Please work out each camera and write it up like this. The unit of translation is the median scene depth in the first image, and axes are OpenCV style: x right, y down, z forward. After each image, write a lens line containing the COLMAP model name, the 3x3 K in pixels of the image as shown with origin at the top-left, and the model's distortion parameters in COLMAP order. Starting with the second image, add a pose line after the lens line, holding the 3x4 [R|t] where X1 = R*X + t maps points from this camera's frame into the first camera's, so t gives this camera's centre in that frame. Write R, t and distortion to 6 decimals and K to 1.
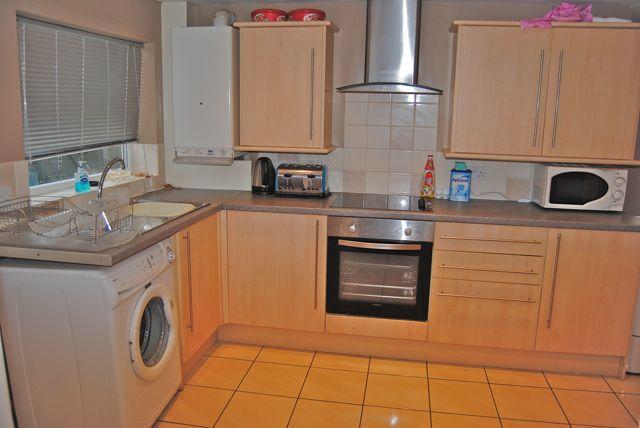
lens RADIAL K [[511.4, 0, 320.0], [0, 511.4, 214.0], [0, 0, 1]] dist [-0.009377, 0.004914]
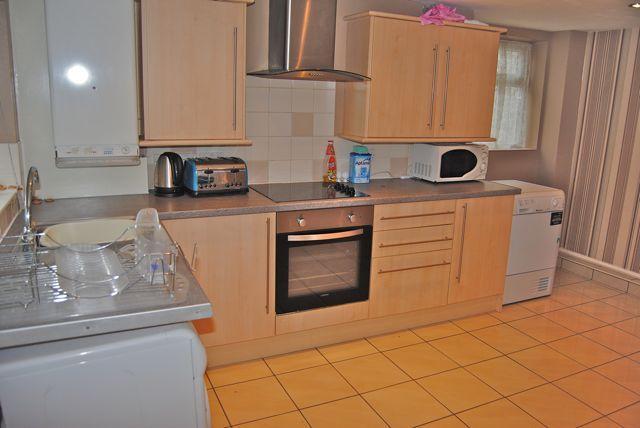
lens RADIAL K [[511.4, 0, 320.0], [0, 511.4, 214.0], [0, 0, 1]] dist [-0.009377, 0.004914]
pose [[0.826742, -0.125730, 0.548351, -0.415756], [0.101620, 0.992048, 0.074253, -0.052348], [-0.553327, -0.005664, 0.832945, 0.176441]]
